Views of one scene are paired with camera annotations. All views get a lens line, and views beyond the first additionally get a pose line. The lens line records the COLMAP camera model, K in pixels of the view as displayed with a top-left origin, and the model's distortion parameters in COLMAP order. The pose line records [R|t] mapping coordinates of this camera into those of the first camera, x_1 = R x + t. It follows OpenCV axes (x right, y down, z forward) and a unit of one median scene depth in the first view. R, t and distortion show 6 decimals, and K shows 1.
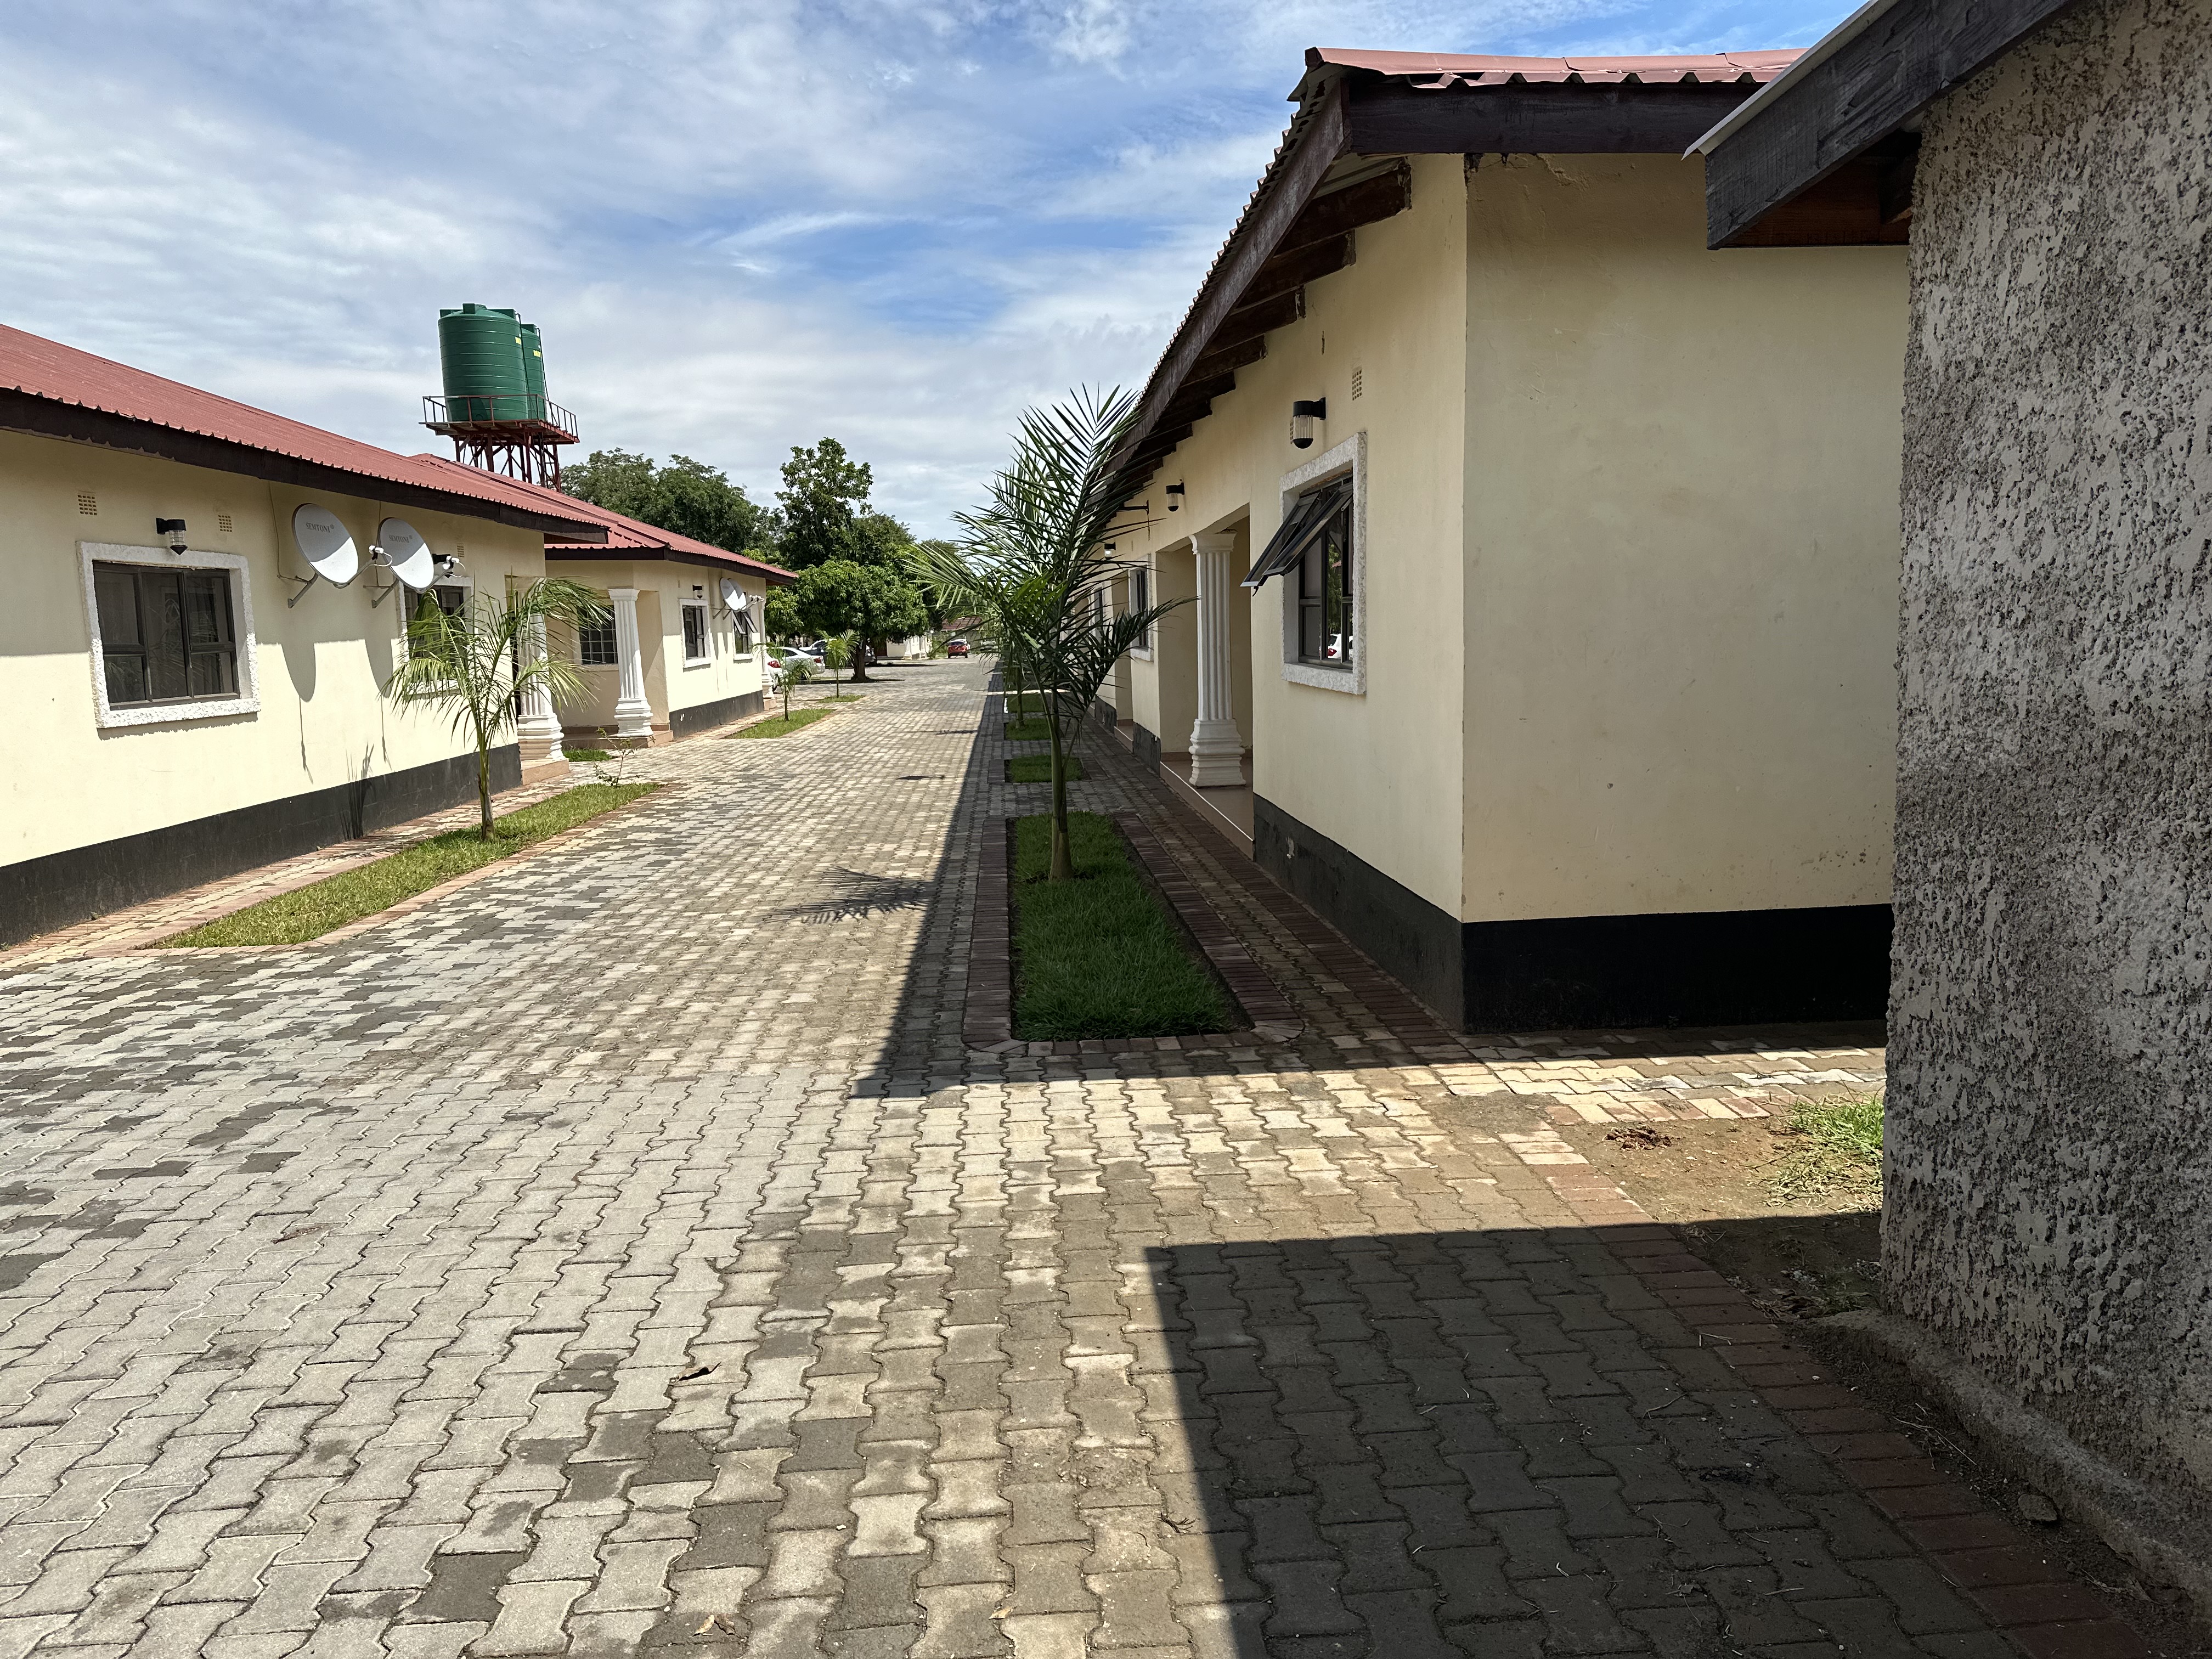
lens RADIAL K [[1523.9, 0, 1106.0], [0, 1523.9, 829.5], [0, 0, 1]] dist [0.136128, -0.214941]
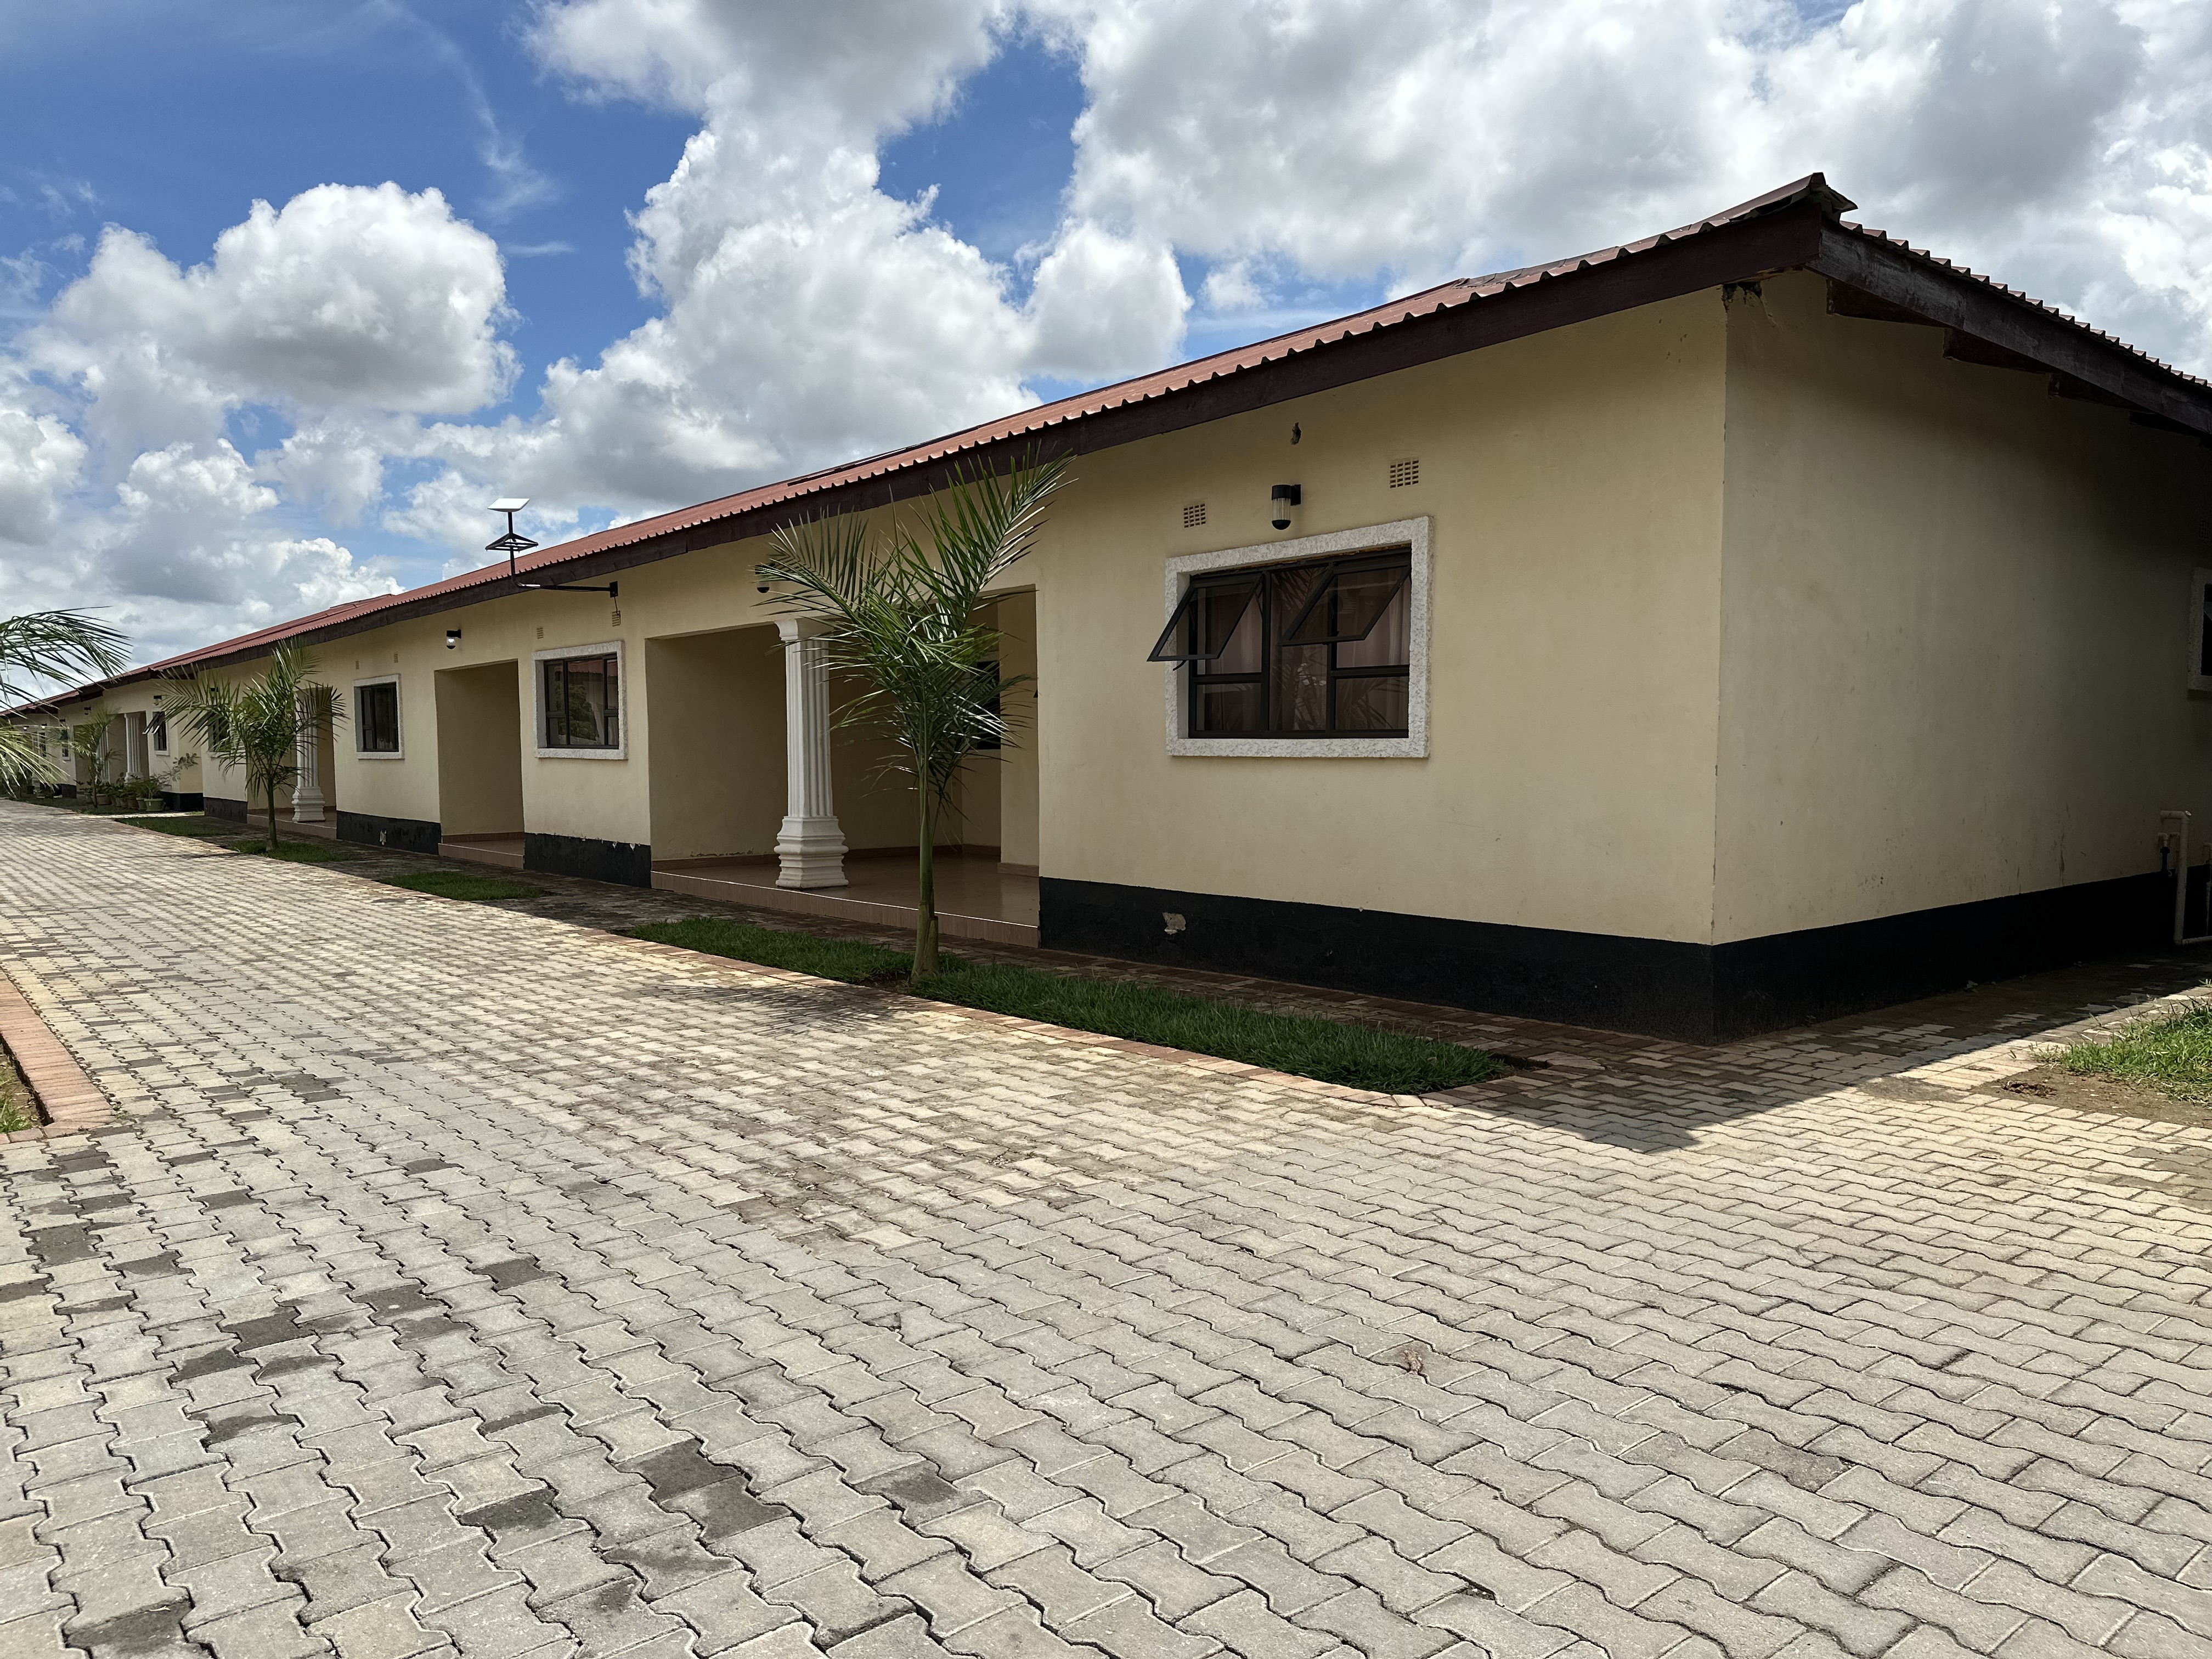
lens RADIAL K [[1523.9, 0, 1106.0], [0, 1523.9, 829.5], [0, 0, 1]] dist [0.136128, -0.214941]
pose [[0.819409, -0.007001, 0.573167, -0.315285], [0.057730, 0.995849, -0.070369, 0.012666], [-0.570295, 0.090750, 0.816412, 0.127247]]
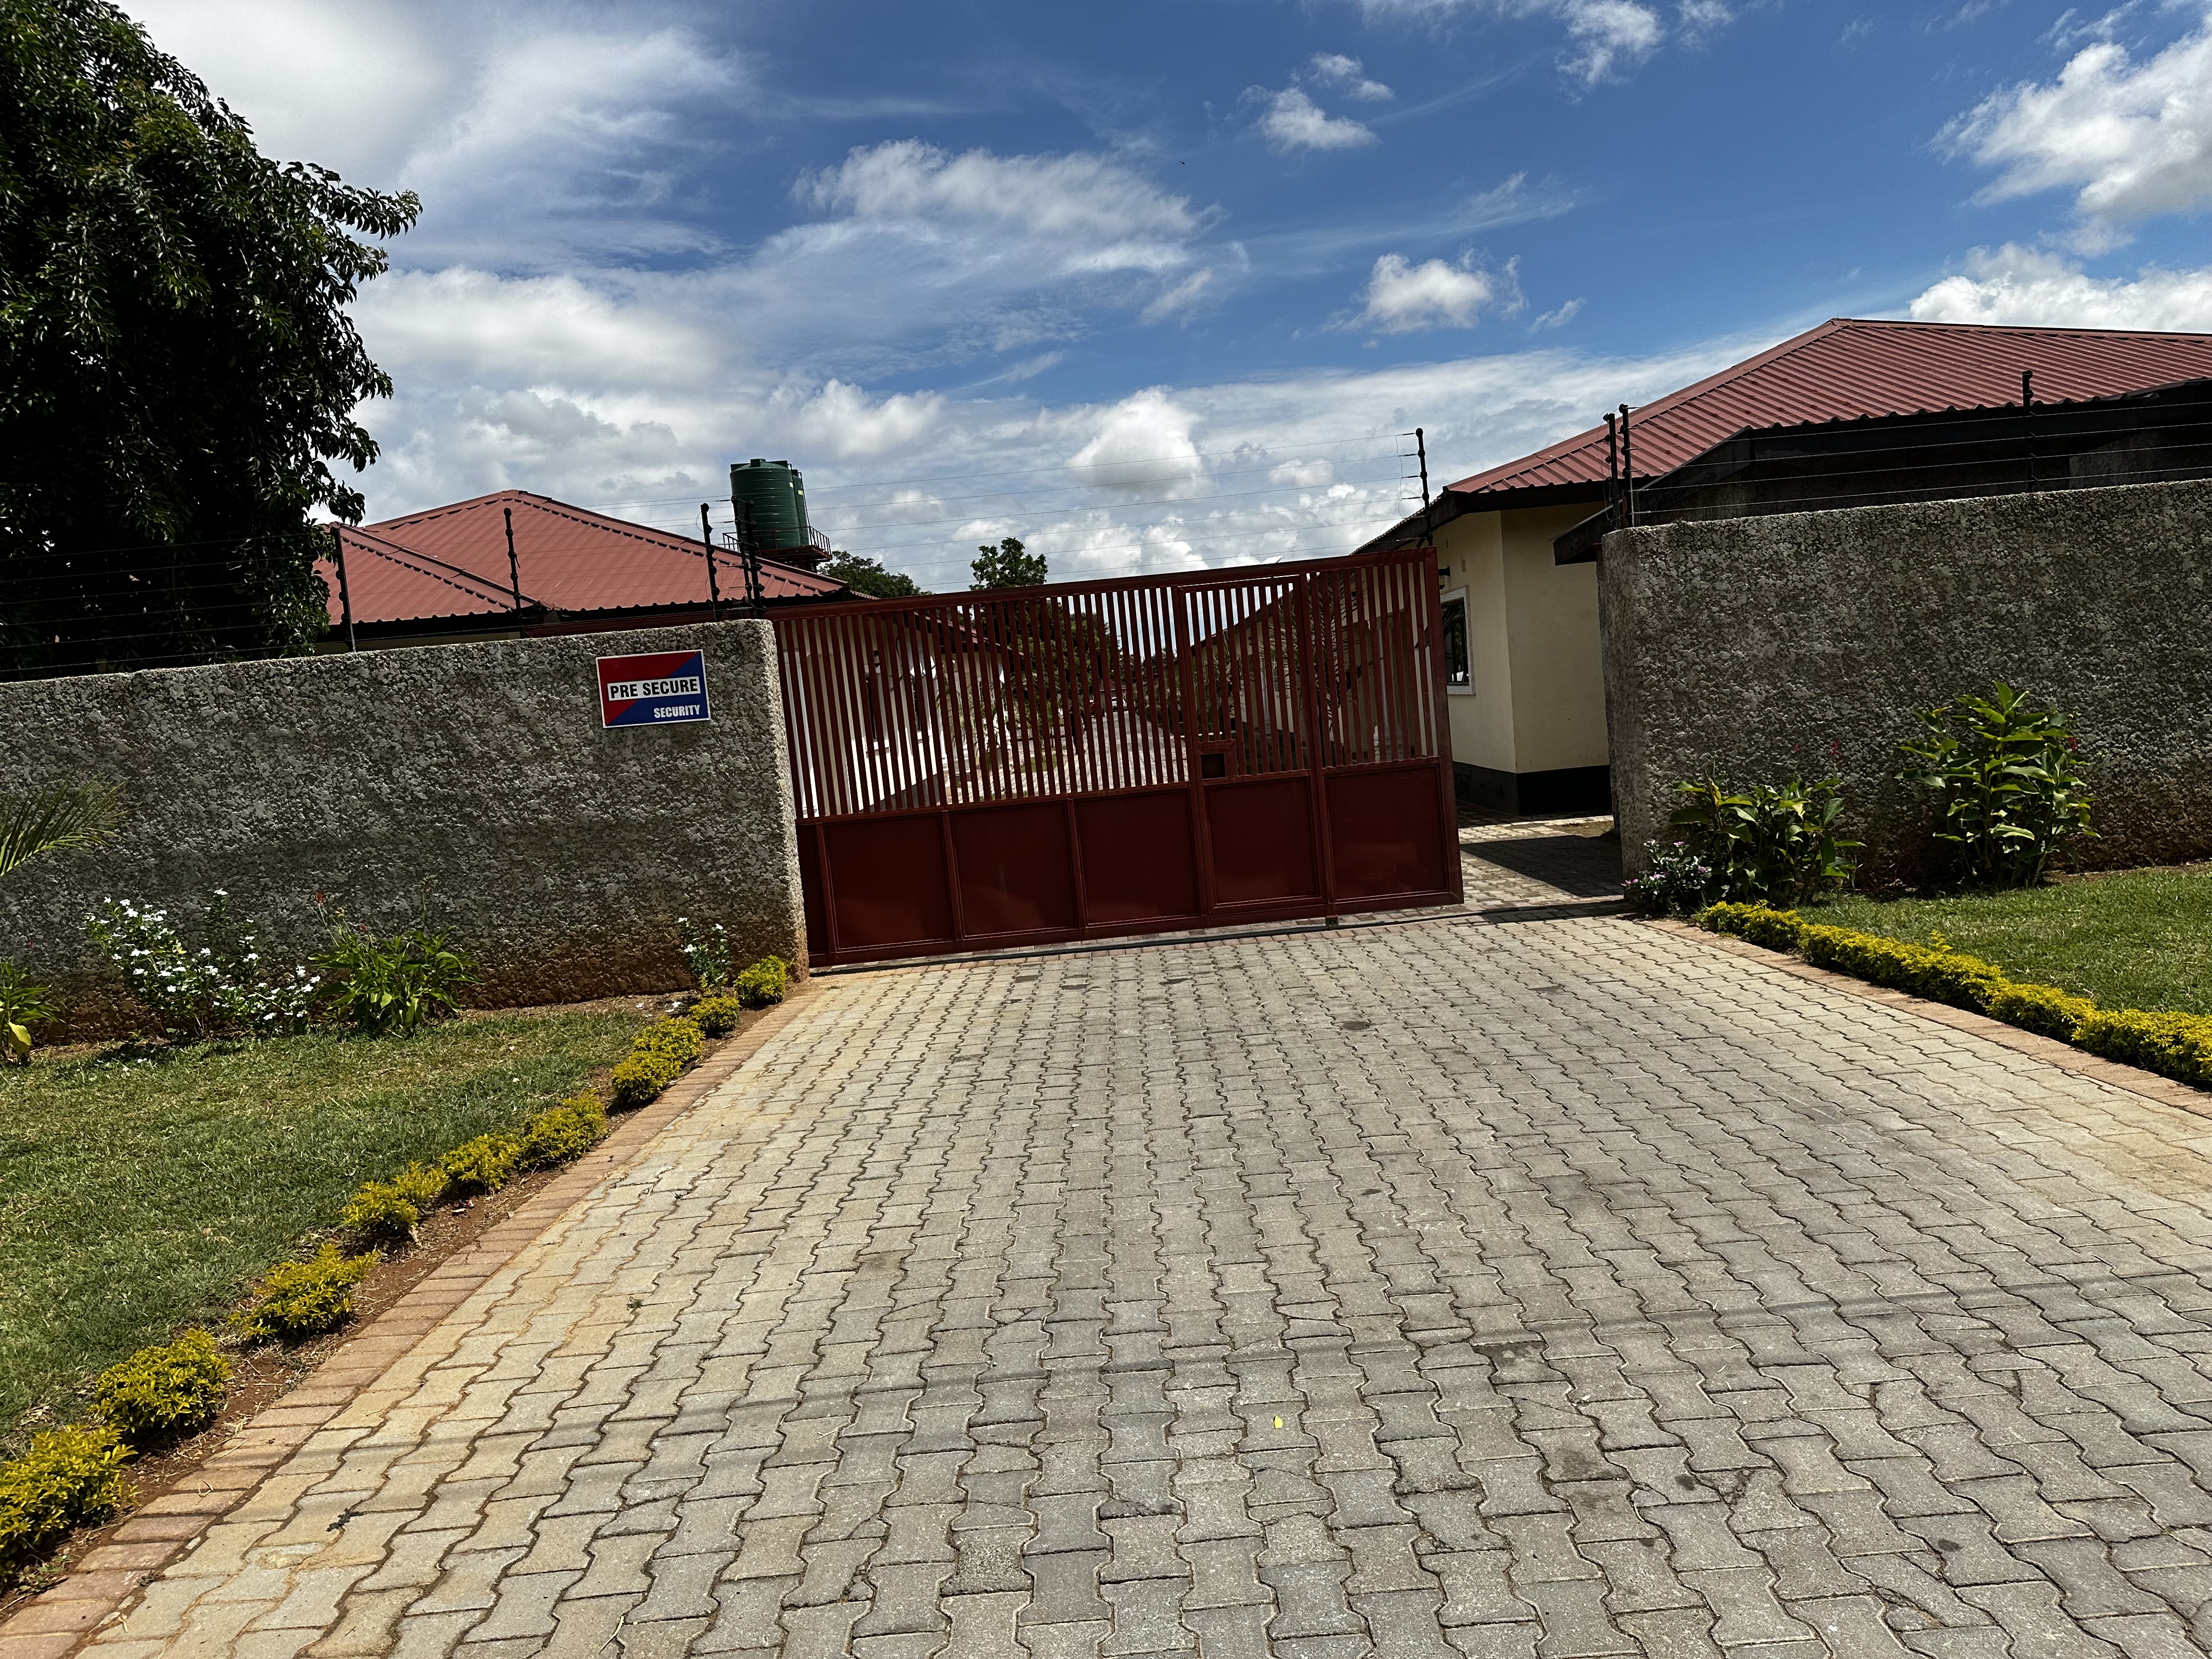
lens RADIAL K [[1547.3, 0, 1119.1], [0, 1547.3, 817.0], [0, 0, 1]] dist [0.032494, -0.039672]
pose [[0.996099, -0.055194, -0.068857, -0.113984], [0.051854, 0.997433, -0.049386, 0.099301], [0.071406, 0.045623, 0.996403, -0.719699]]
